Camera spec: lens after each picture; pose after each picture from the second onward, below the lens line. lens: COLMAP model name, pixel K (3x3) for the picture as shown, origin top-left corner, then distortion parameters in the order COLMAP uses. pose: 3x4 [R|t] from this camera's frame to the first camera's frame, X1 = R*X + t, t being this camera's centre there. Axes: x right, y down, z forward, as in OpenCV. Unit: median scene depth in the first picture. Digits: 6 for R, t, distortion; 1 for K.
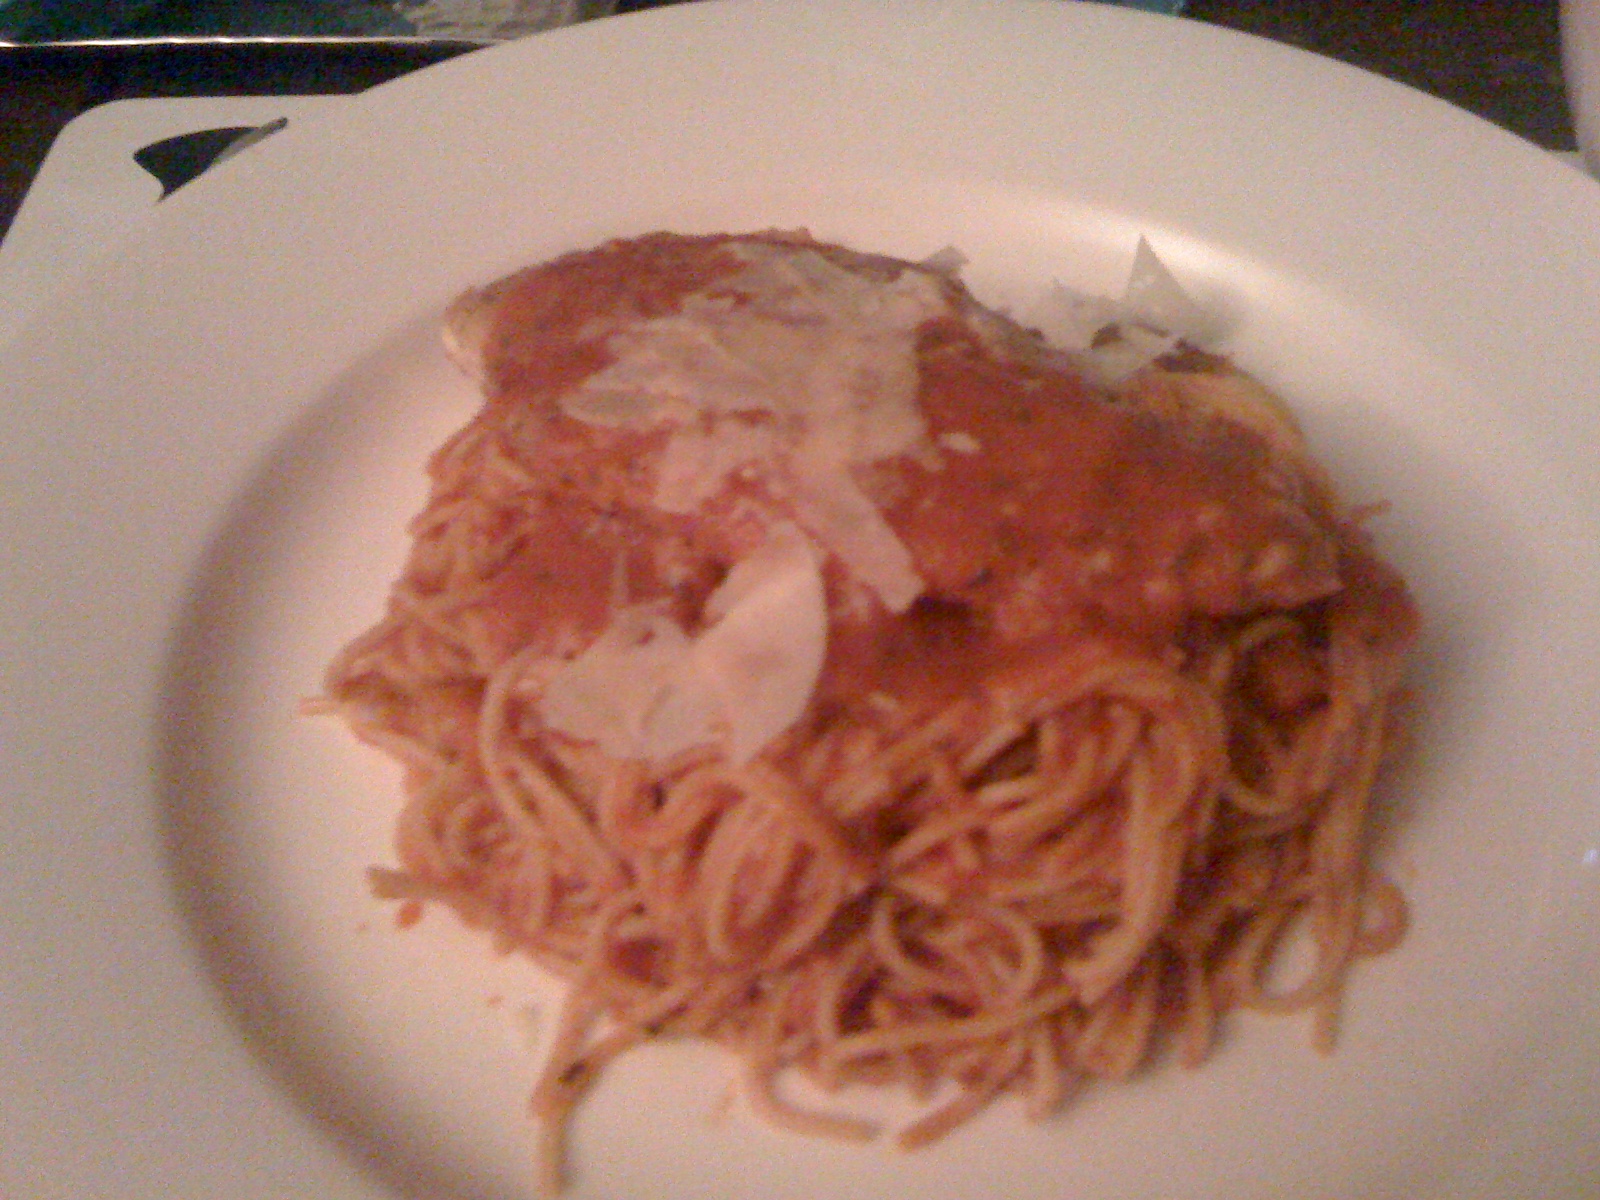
lens RADIAL K [[1825.6, 0, 800.0], [0, 1825.6, 600.0], [0, 0, 1]] dist [-0.007154, -0.003160]
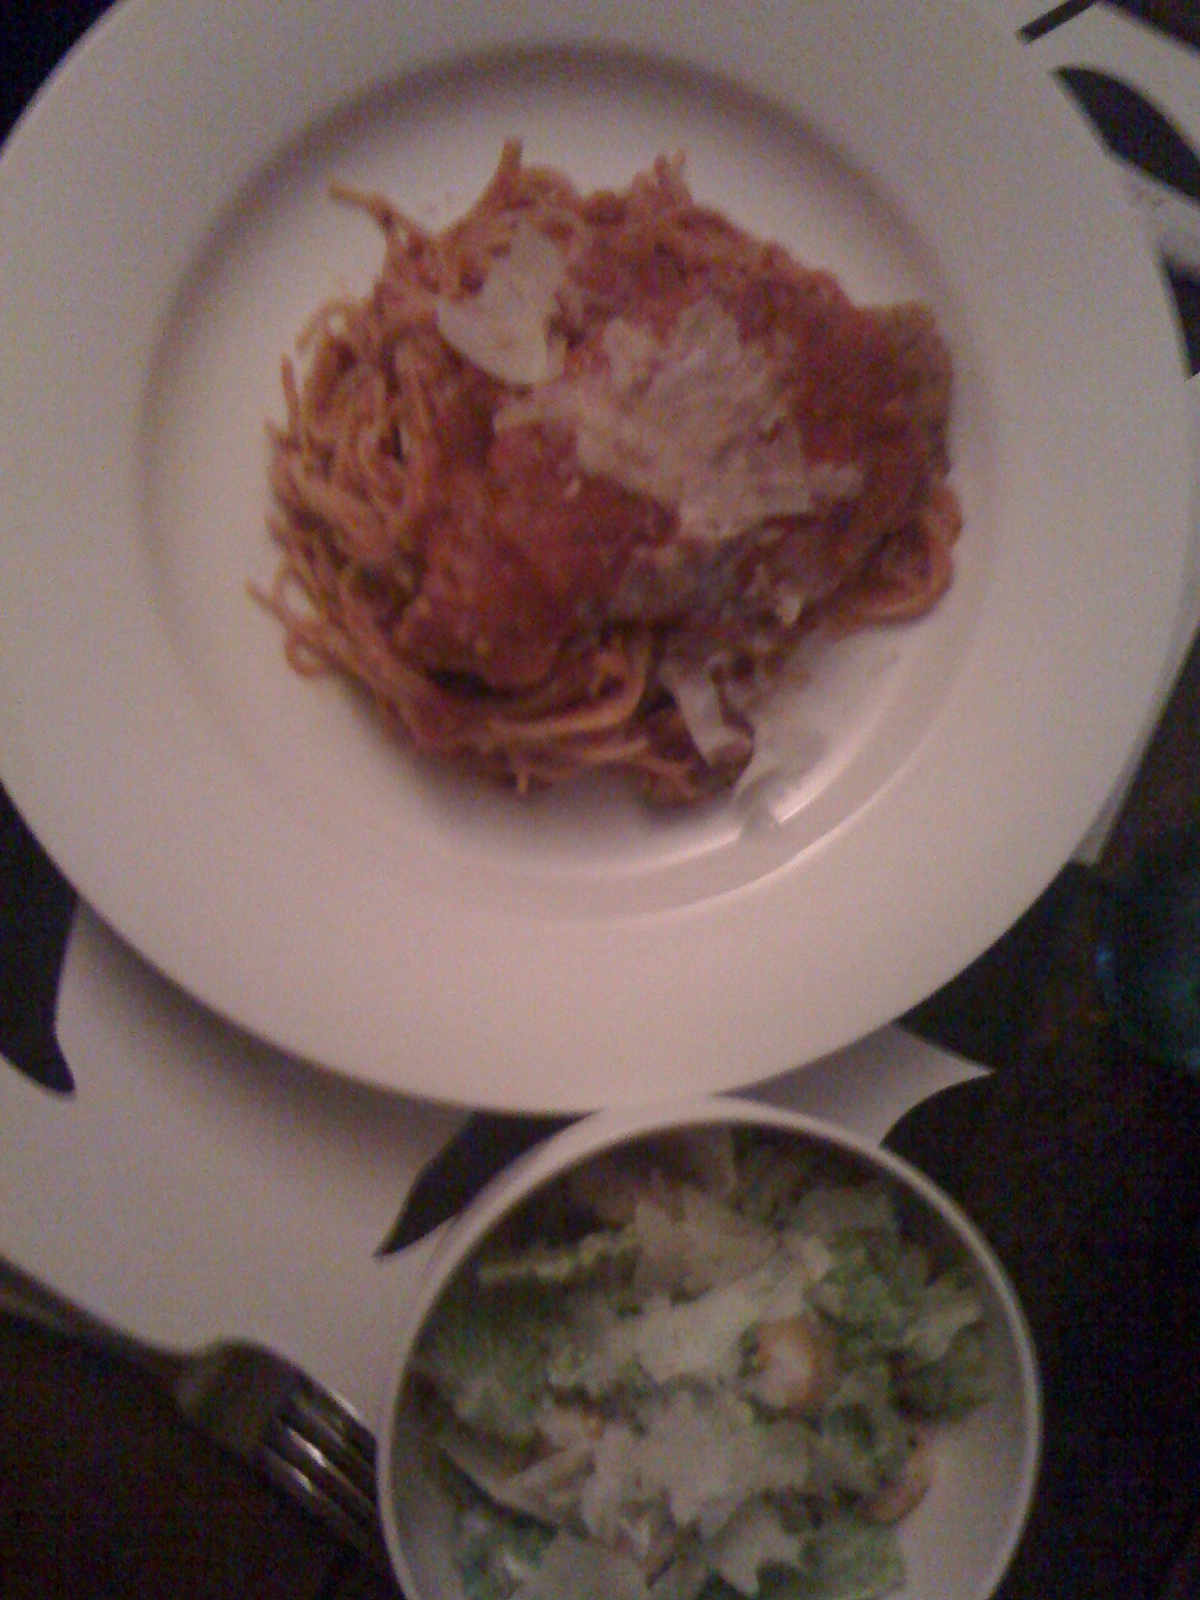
lens RADIAL K [[1825.6, 0, 600.0], [0, 1825.6, 800.0], [0, 0, 1]] dist [-0.007154, -0.003160]
pose [[-0.382881, 0.923786, 0.004684, 0.333645], [-0.766563, -0.320538, 0.556451, -1.132301], [0.515543, 0.209464, 0.830867, -0.336962]]
